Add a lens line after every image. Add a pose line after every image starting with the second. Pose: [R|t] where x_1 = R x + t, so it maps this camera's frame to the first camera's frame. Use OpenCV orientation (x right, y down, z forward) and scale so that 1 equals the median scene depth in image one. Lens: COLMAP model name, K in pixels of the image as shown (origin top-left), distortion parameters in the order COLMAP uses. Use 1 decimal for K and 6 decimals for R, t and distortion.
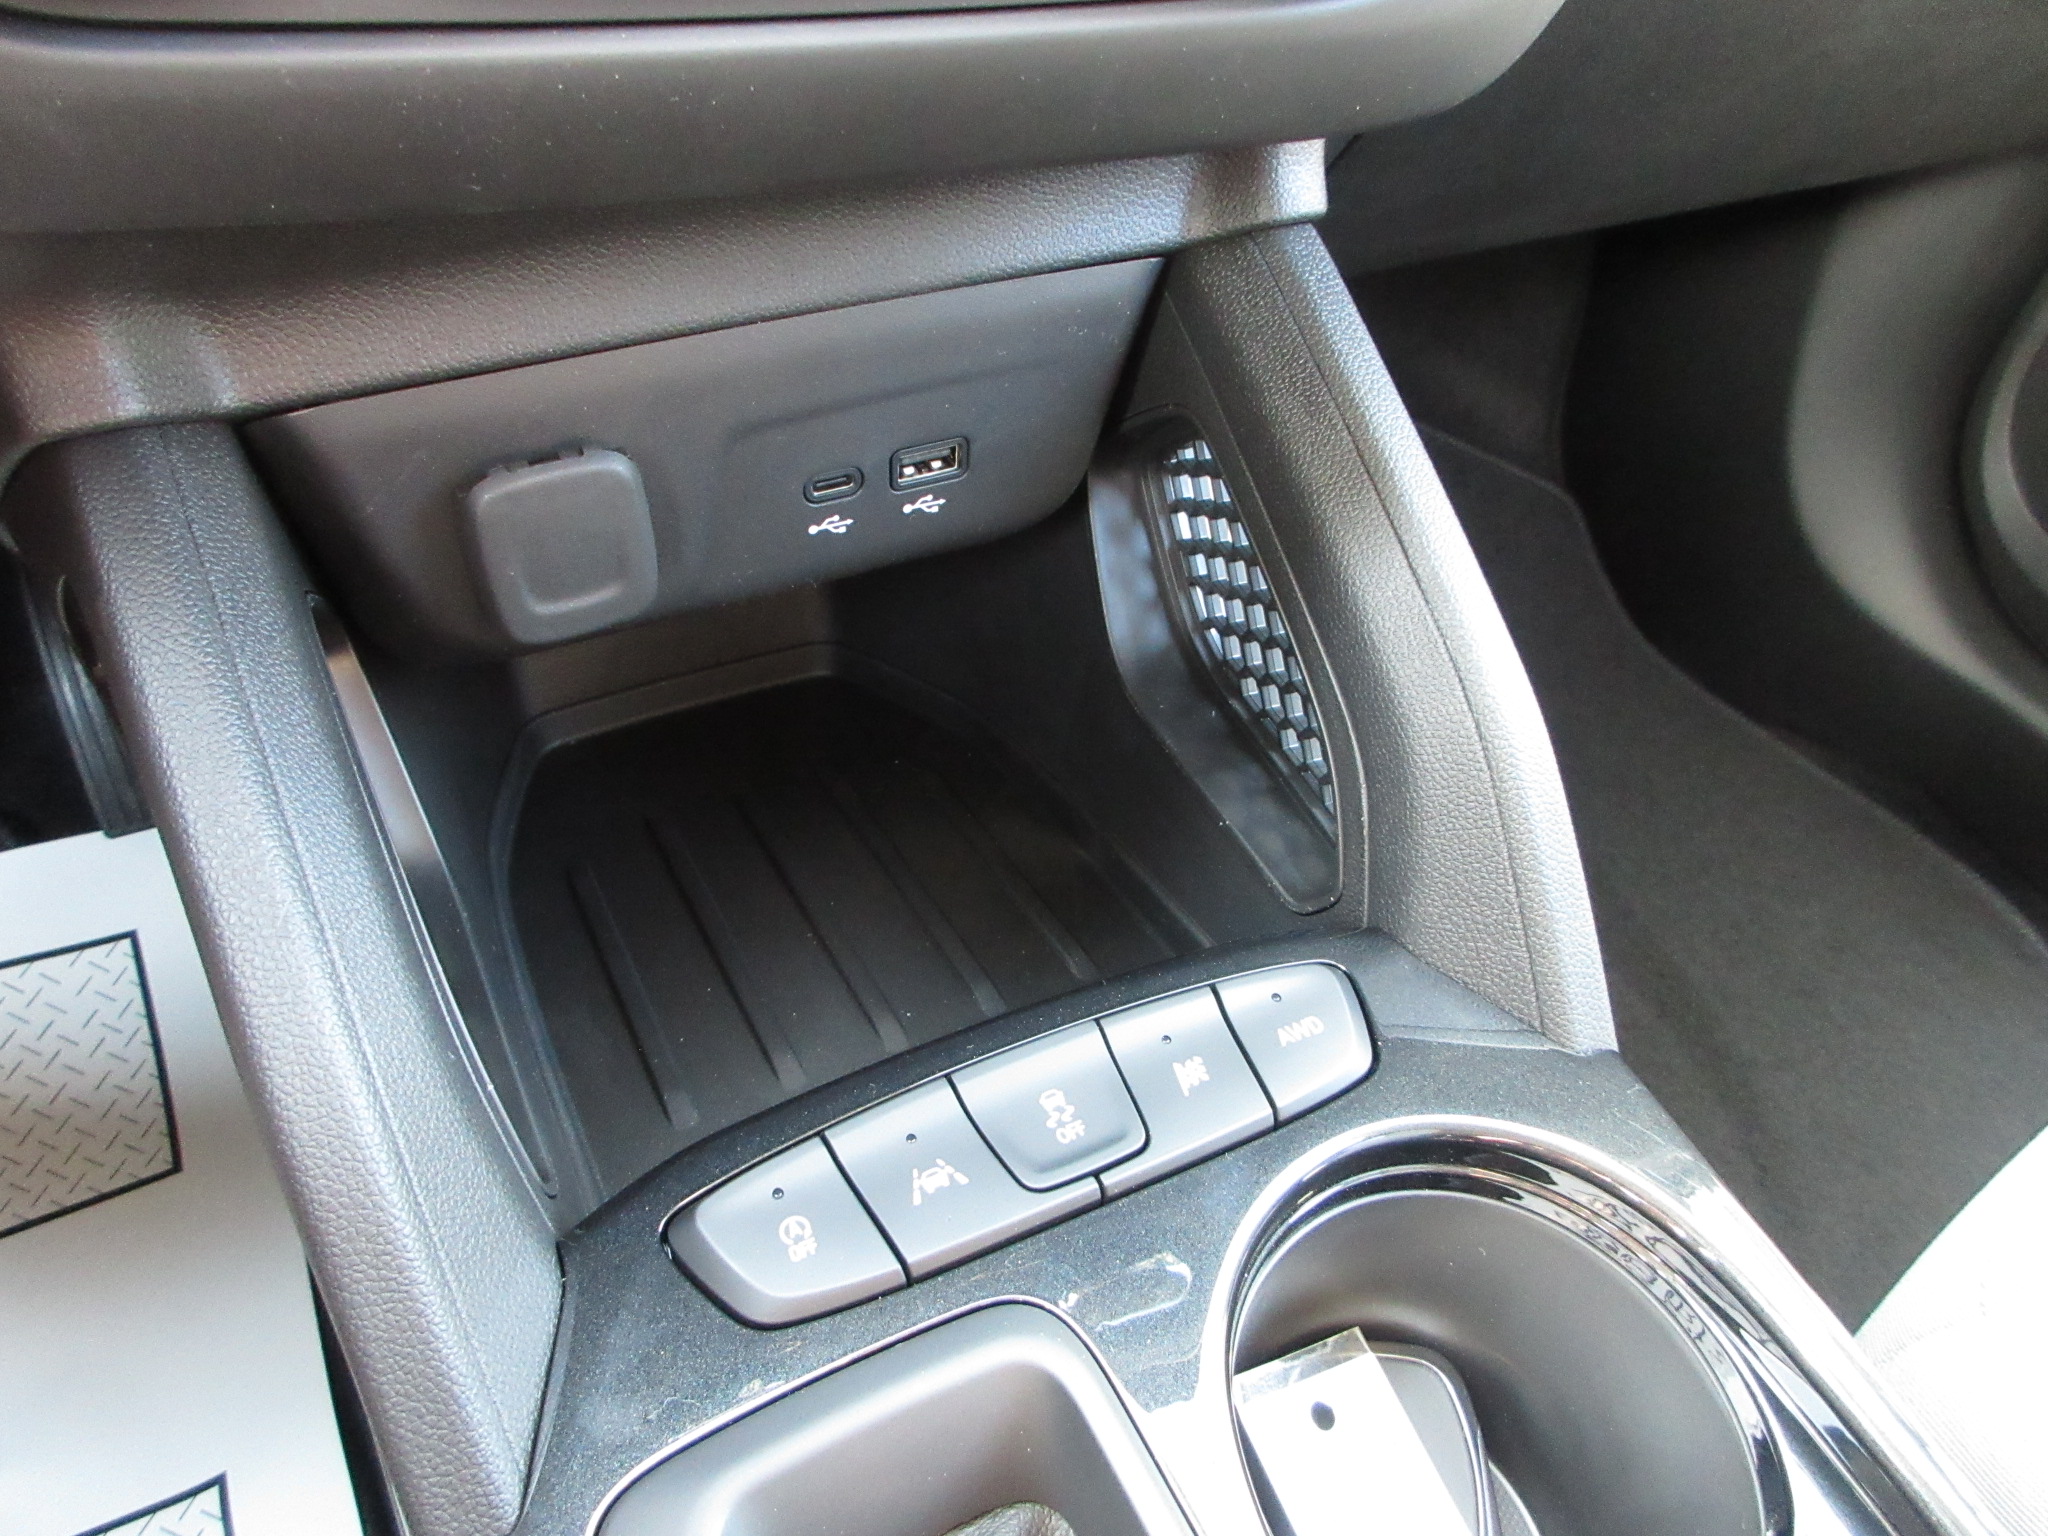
lens RADIAL K [[1540.6, 0, 1024.0], [0, 1540.6, 768.0], [0, 0, 1]] dist [0.016533, -0.003242]
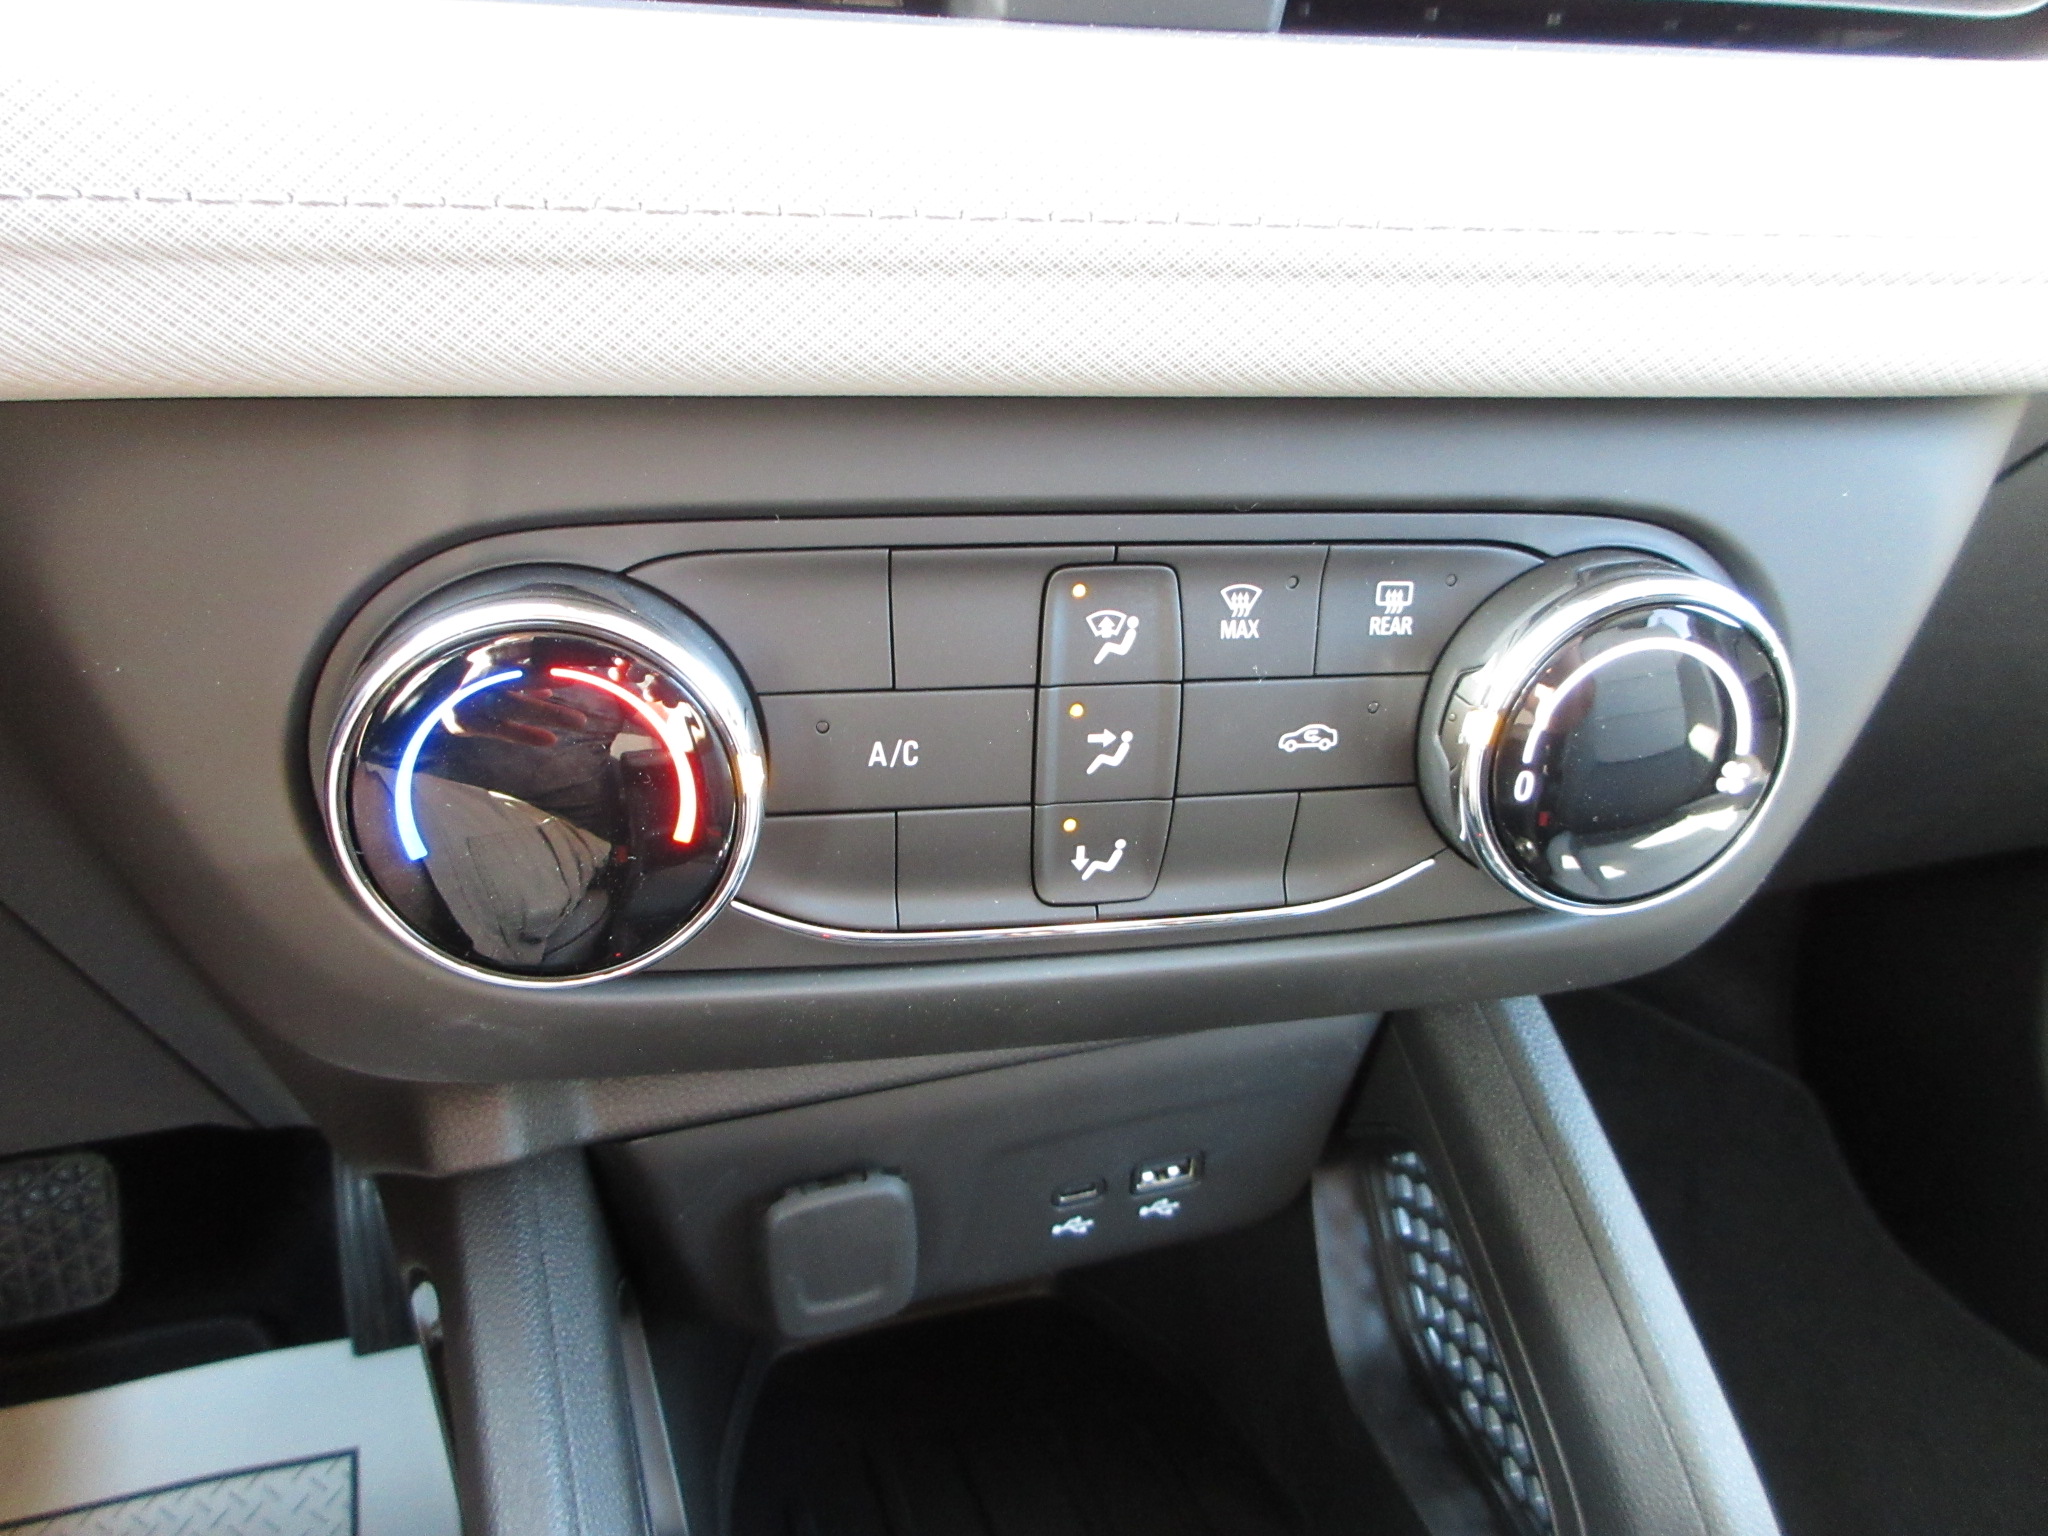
lens RADIAL K [[1540.6, 0, 1024.0], [0, 1540.6, 768.0], [0, 0, 1]] dist [0.016533, -0.003242]
pose [[0.989643, 0.044393, -0.136514, -0.024736], [-0.081837, 0.955783, -0.282457, -0.151850], [0.117938, 0.290704, 0.949517, -0.128127]]
